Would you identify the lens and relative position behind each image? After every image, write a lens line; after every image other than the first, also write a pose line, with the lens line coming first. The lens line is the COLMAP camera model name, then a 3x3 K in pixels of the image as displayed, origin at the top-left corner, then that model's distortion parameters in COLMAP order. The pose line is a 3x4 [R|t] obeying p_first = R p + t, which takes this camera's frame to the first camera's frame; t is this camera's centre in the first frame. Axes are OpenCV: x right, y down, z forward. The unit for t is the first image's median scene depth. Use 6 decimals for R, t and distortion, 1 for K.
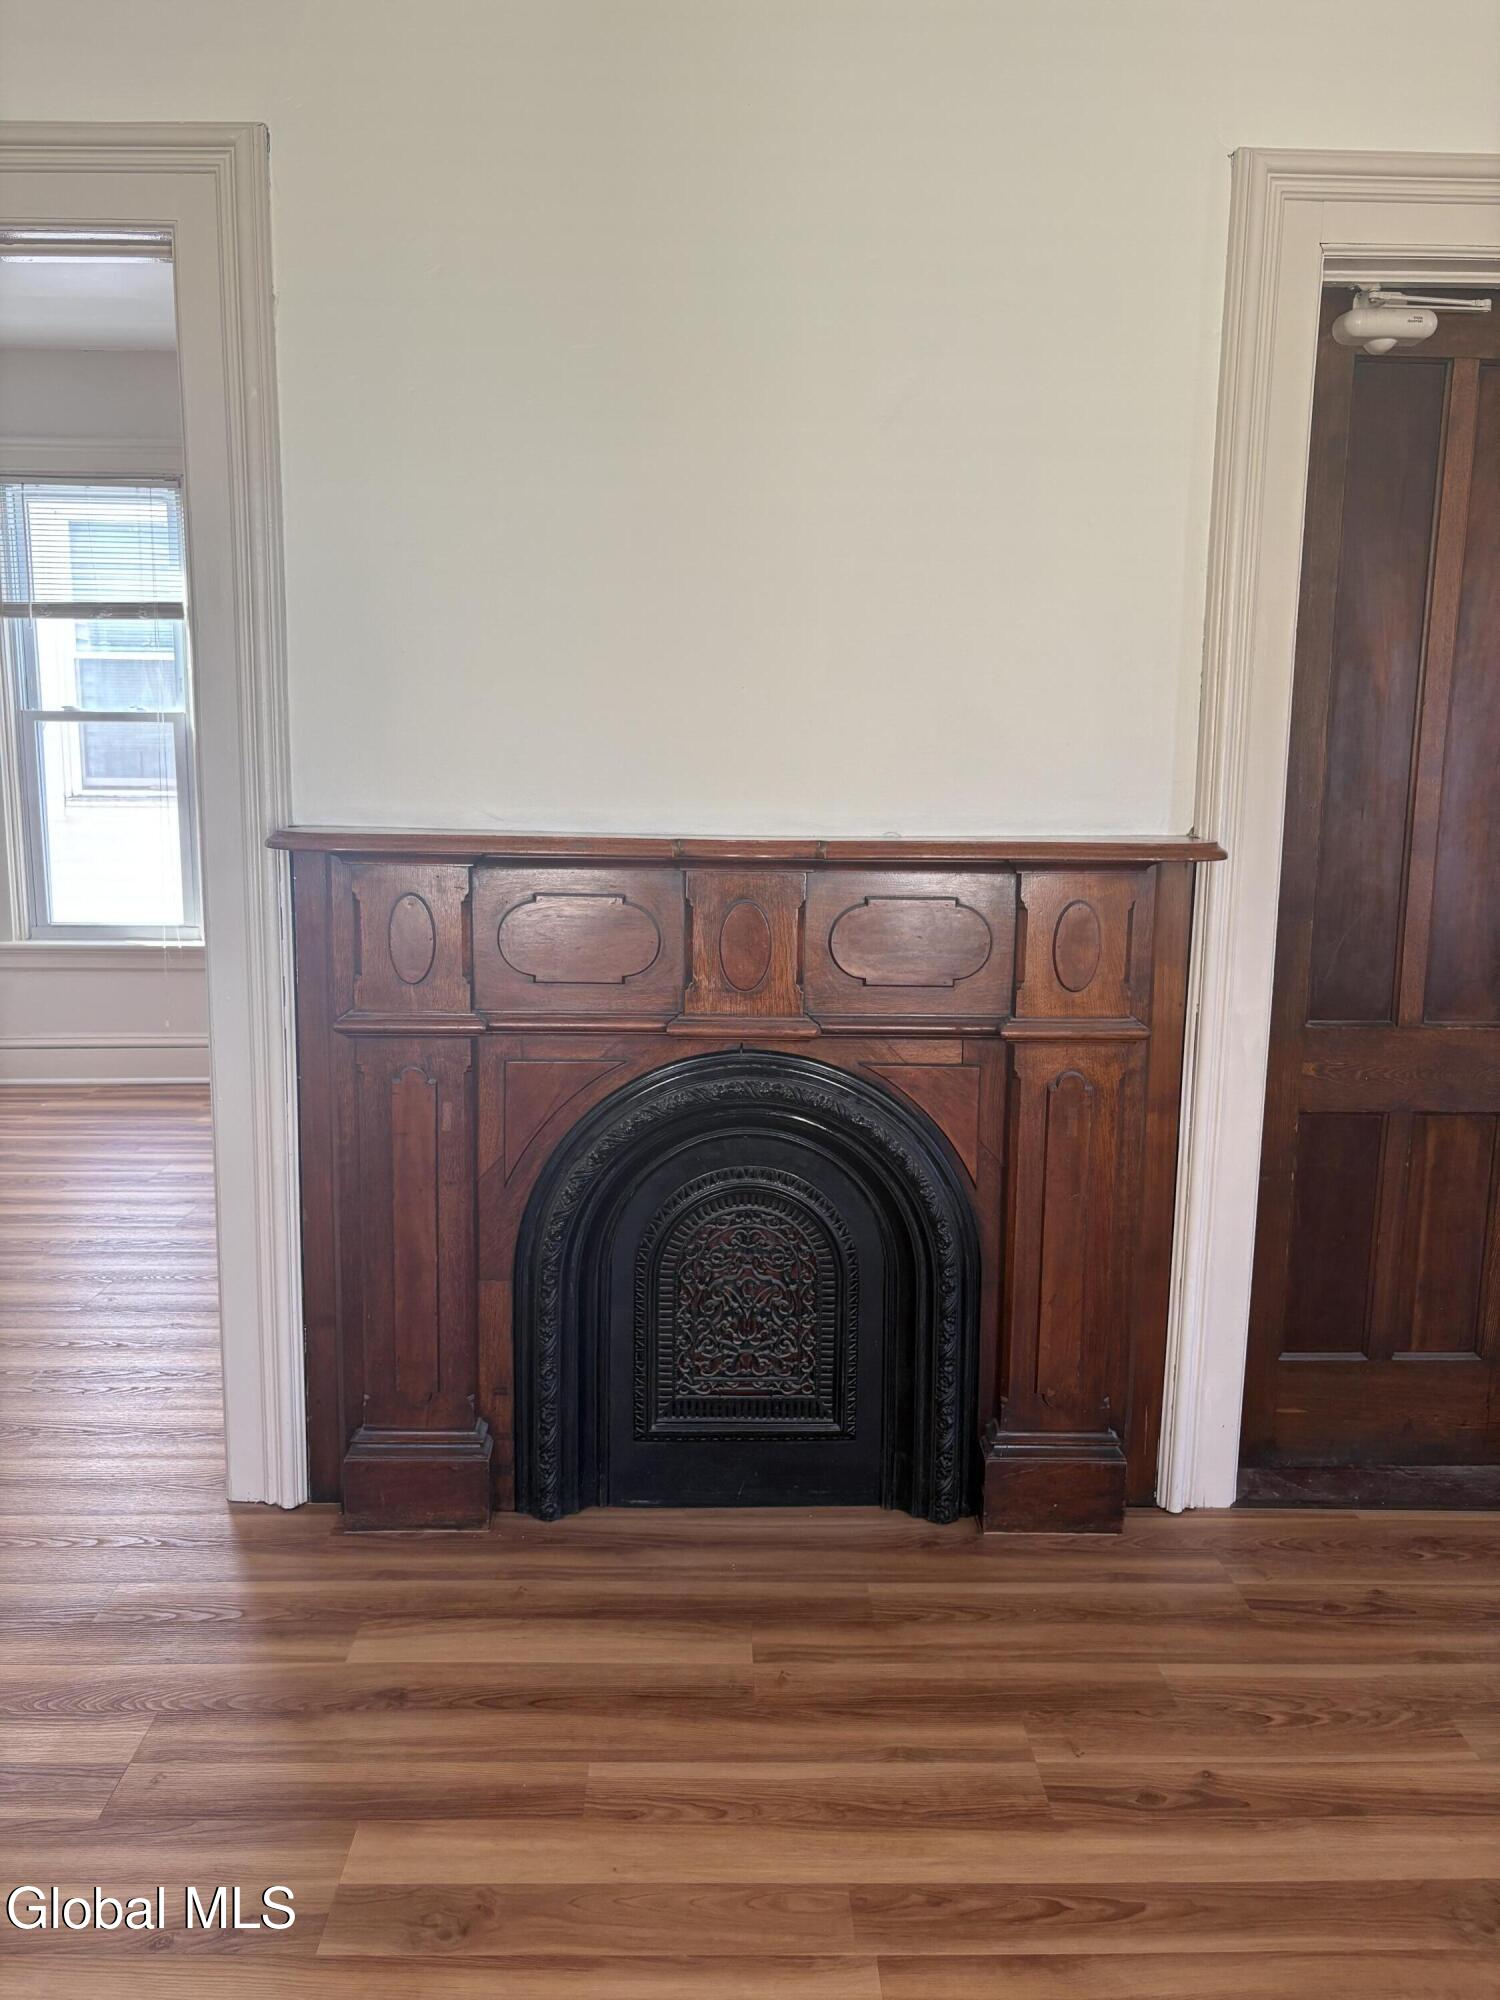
lens RADIAL K [[1531.3, 0, 741.4], [0, 1531.3, 984.9], [0, 0, 1]] dist [0.023372, 0.006261]
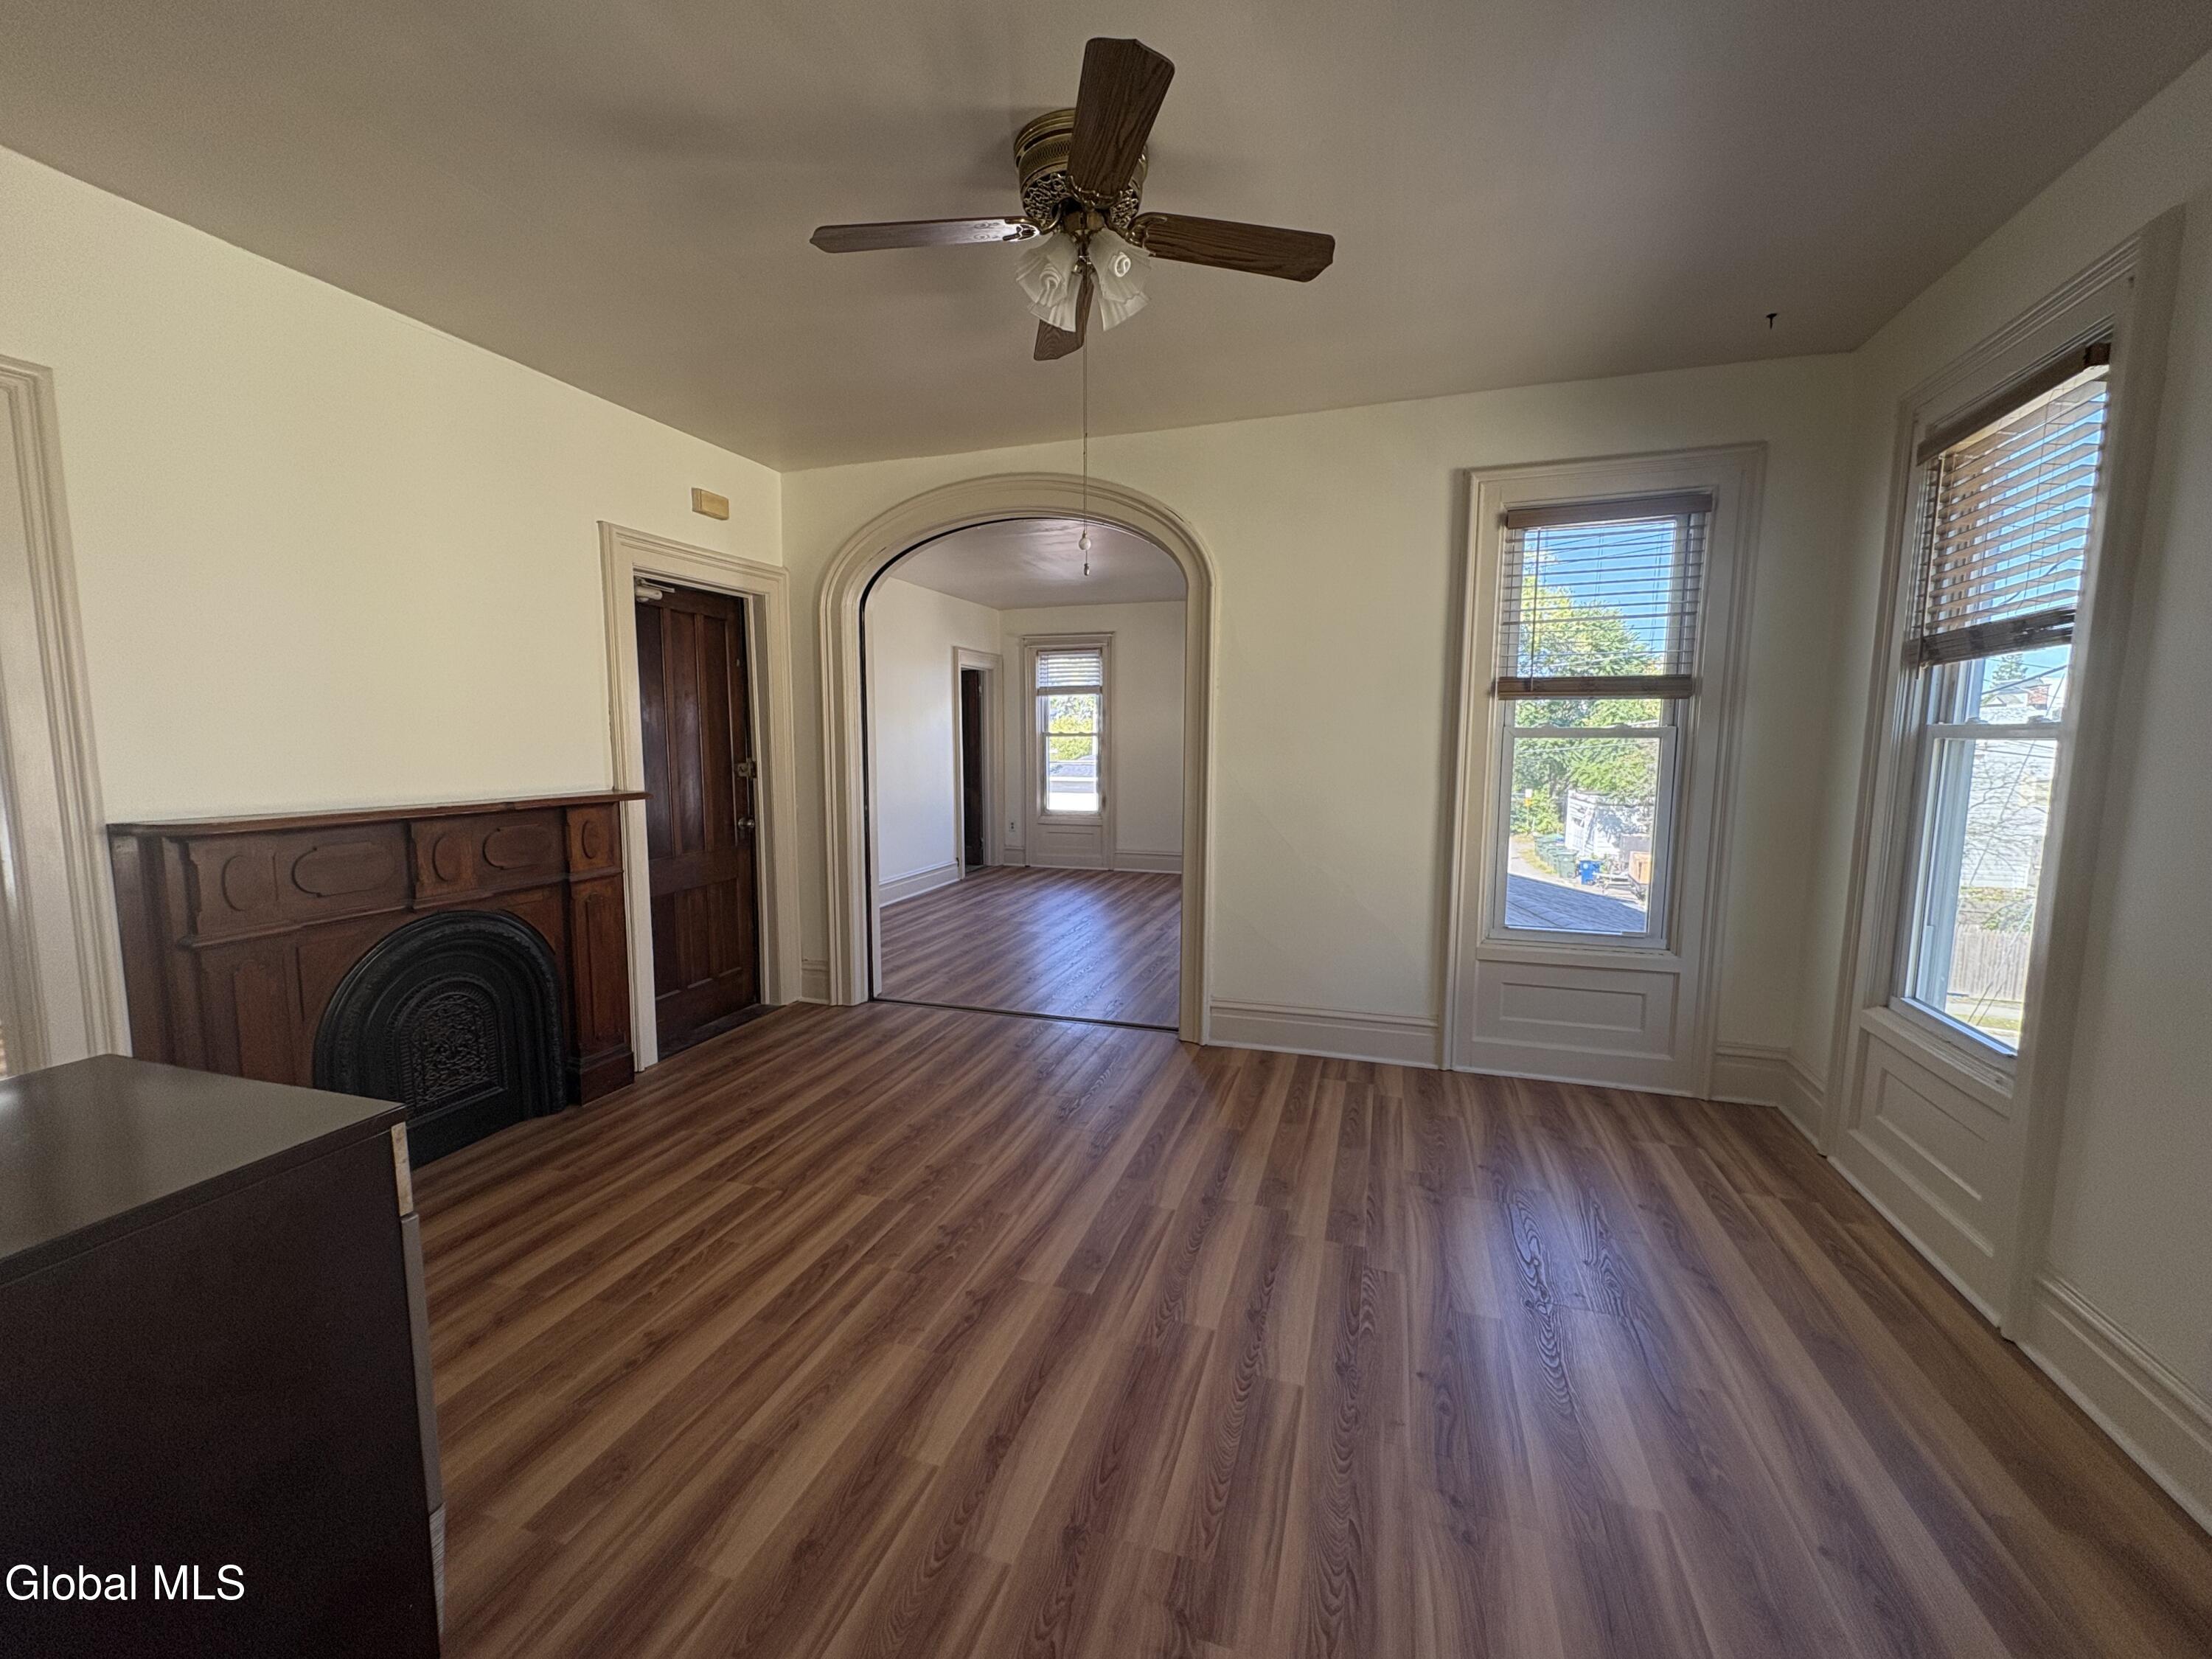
lens RADIAL K [[878.8, 0, 1110.3], [0, 878.8, 829.0], [0, 0, 1]] dist [-0.000484, 0.000052]
pose [[0.328571, -0.111242, 0.937905, -0.767399], [0.145108, 0.987195, 0.066254, -0.013839], [-0.933266, 0.114328, 0.340506, -0.199372]]
